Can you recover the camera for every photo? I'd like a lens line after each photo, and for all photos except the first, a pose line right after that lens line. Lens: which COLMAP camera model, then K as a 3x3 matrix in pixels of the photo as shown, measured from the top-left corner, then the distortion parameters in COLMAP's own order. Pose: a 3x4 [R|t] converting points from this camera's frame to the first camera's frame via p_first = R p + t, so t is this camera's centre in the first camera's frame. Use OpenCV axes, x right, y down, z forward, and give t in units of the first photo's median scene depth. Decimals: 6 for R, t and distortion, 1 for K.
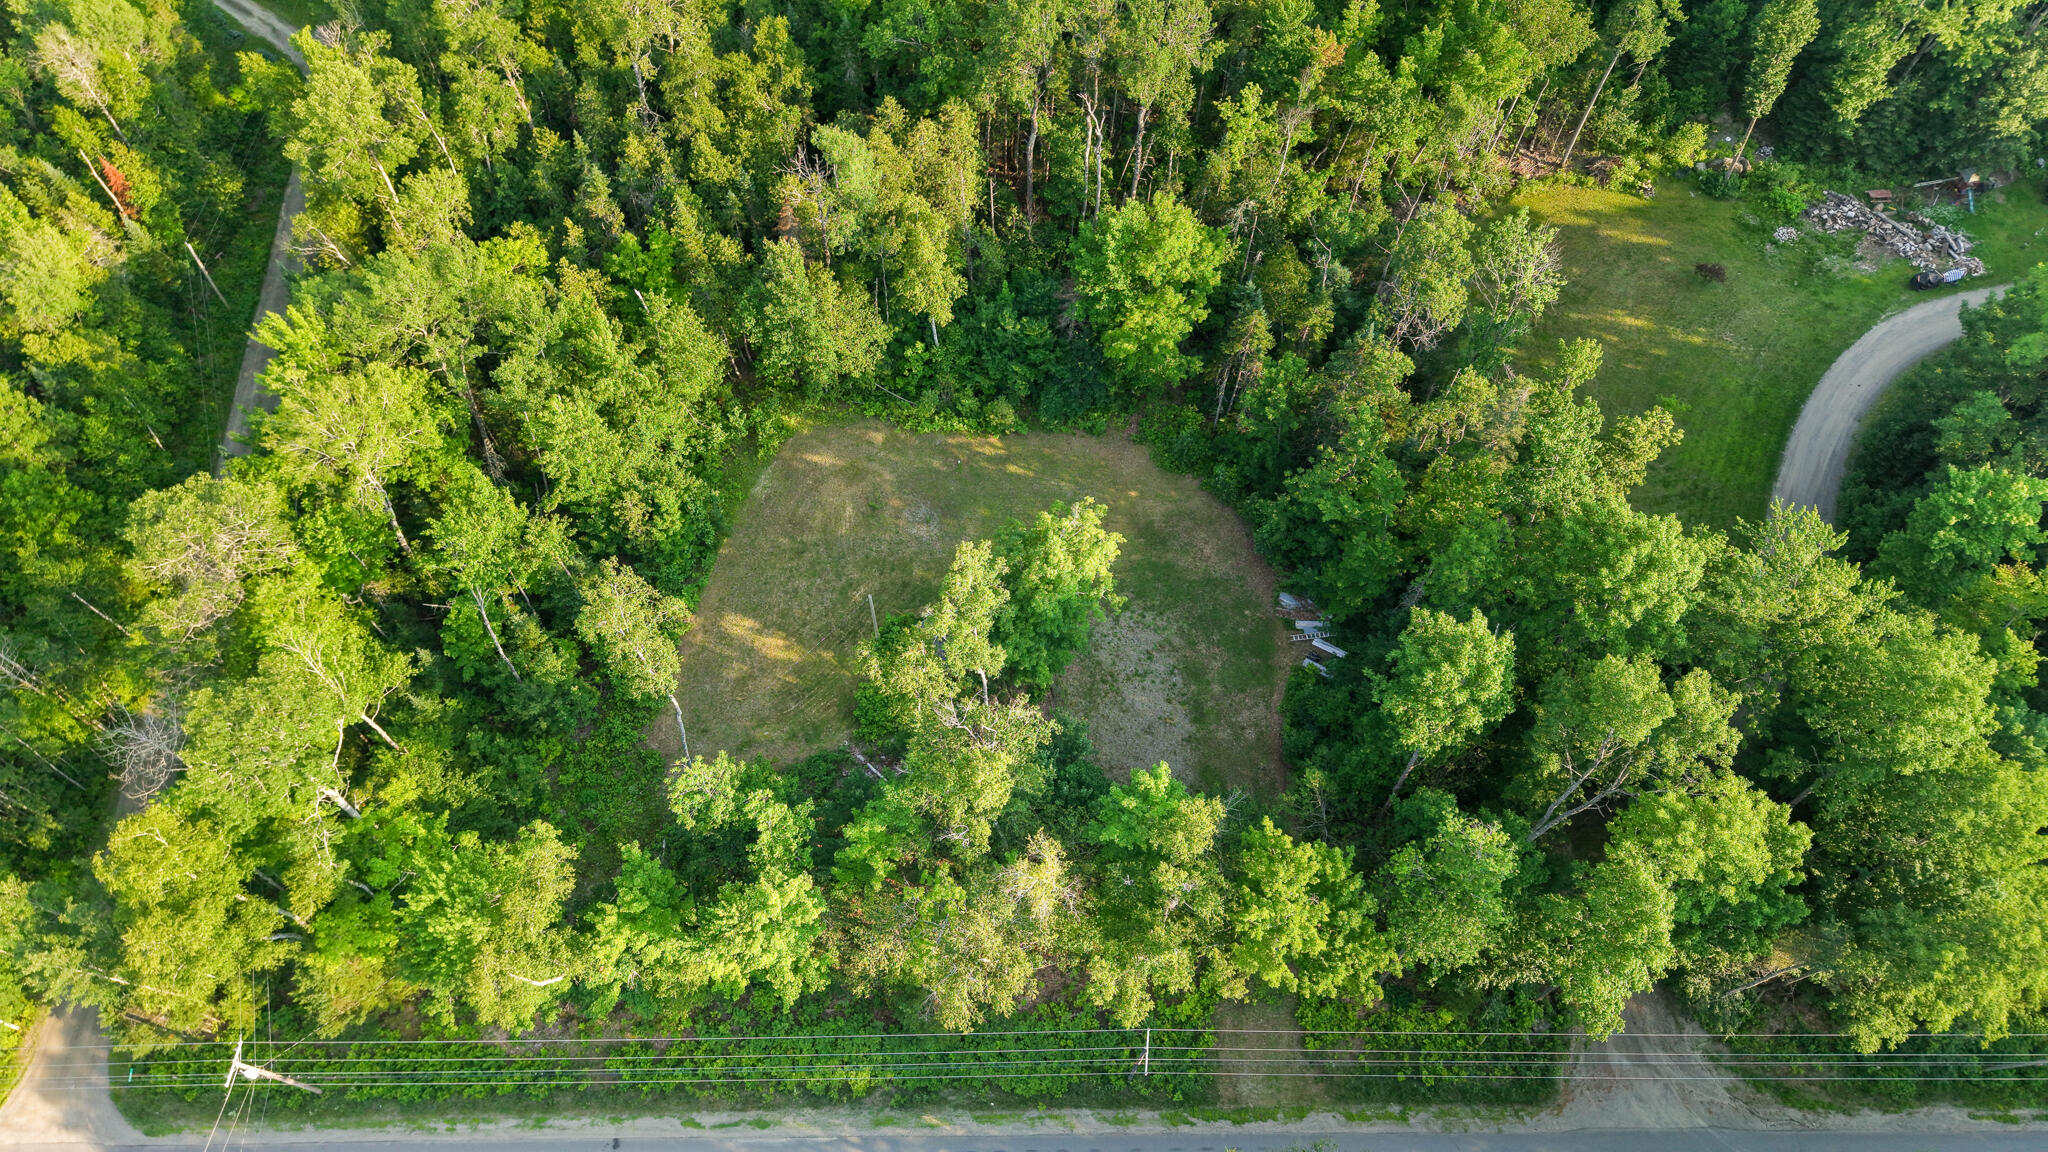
lens RADIAL K [[1405.5, 0, 1032.7], [0, 1405.5, 609.6], [0, 0, 1]] dist [0.006846, -0.000767]
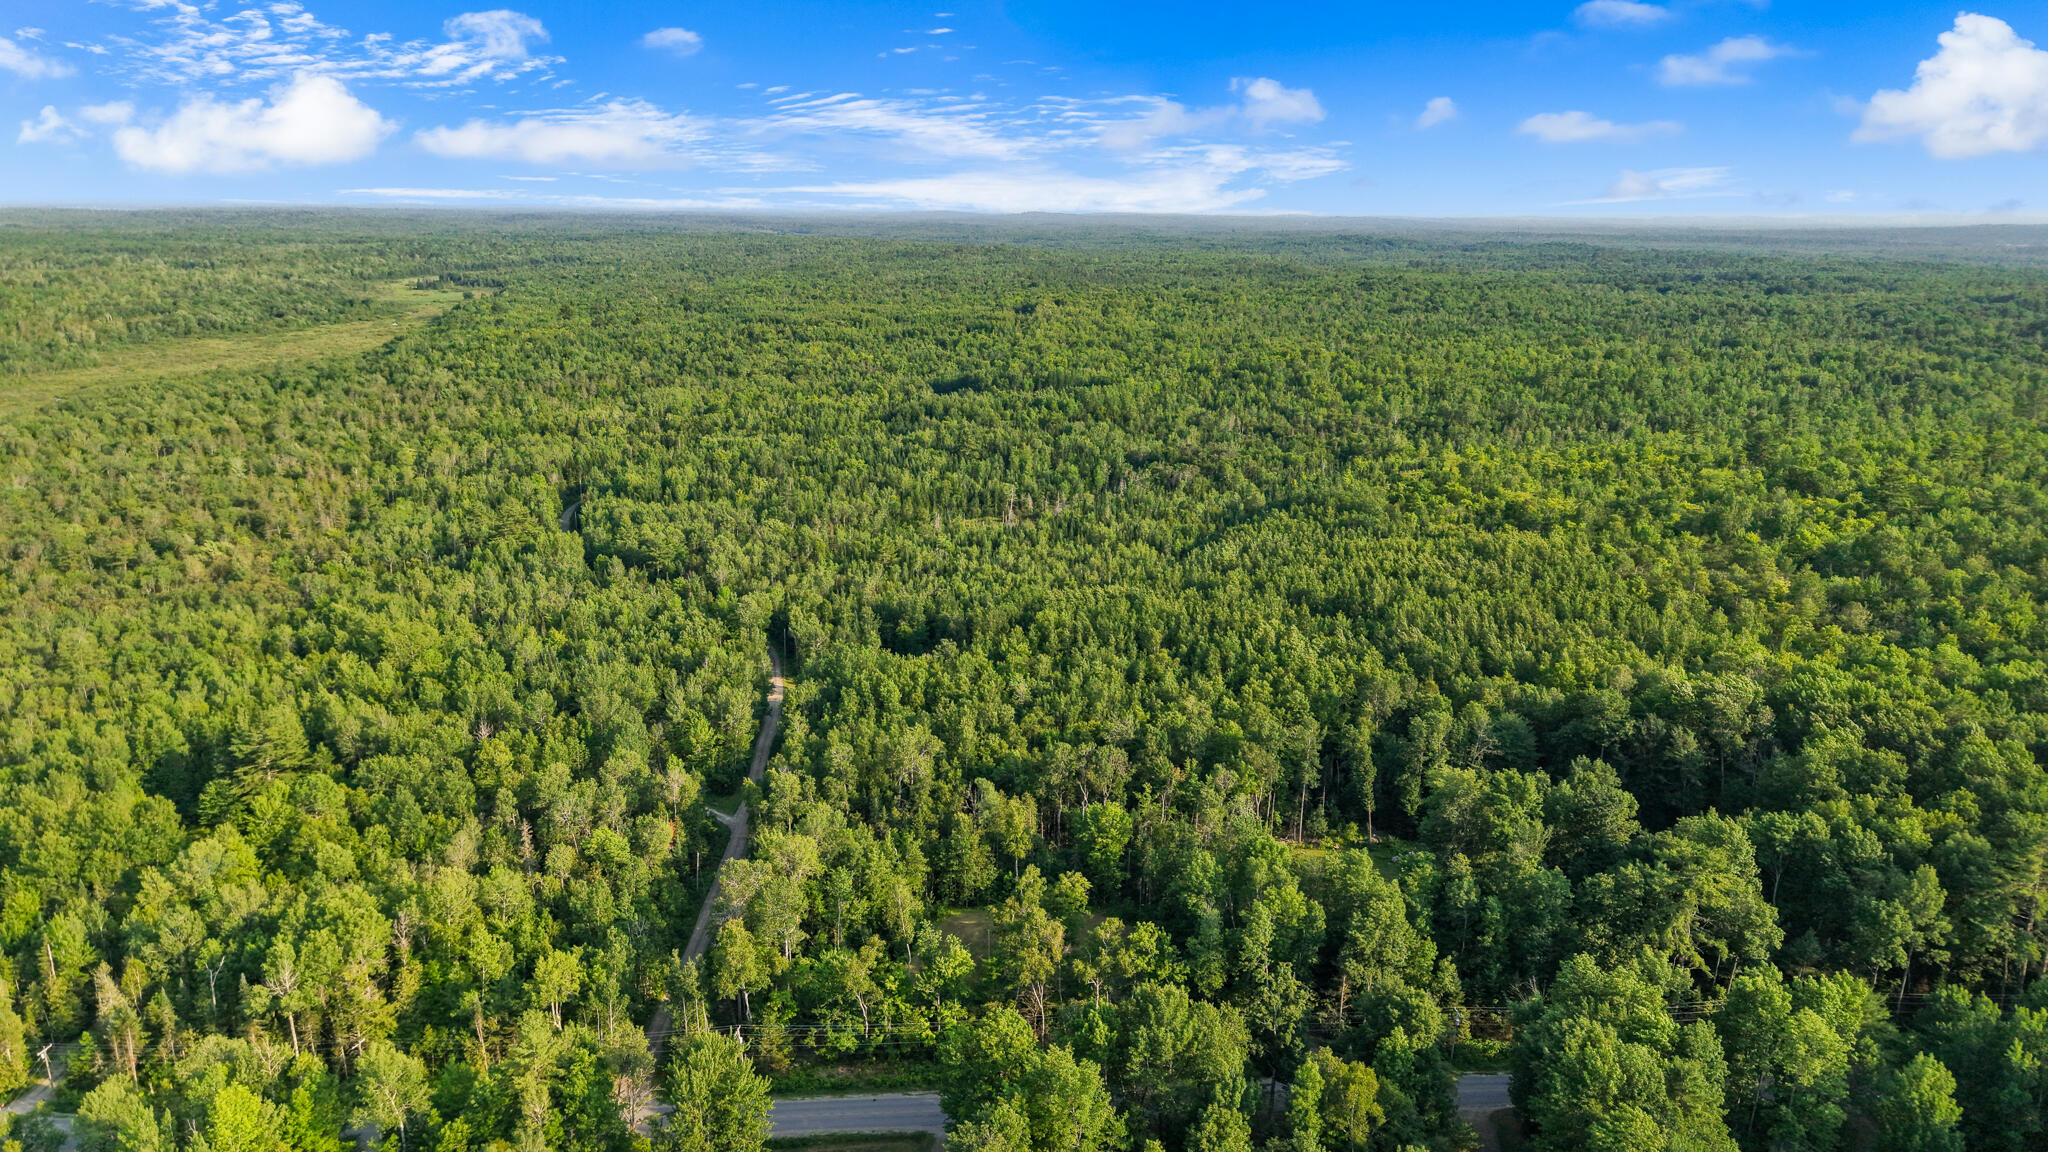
lens RADIAL K [[1458.1, 0, 1024.0], [0, 1458.1, 576.0], [0, 0, 1]] dist [0.241409, -0.001851]
pose [[0.999101, -0.007271, -0.041761, 0.049147], [-0.025608, 0.681562, -0.731313, 1.305701], [0.033780, 0.731725, 0.680763, -1.070708]]
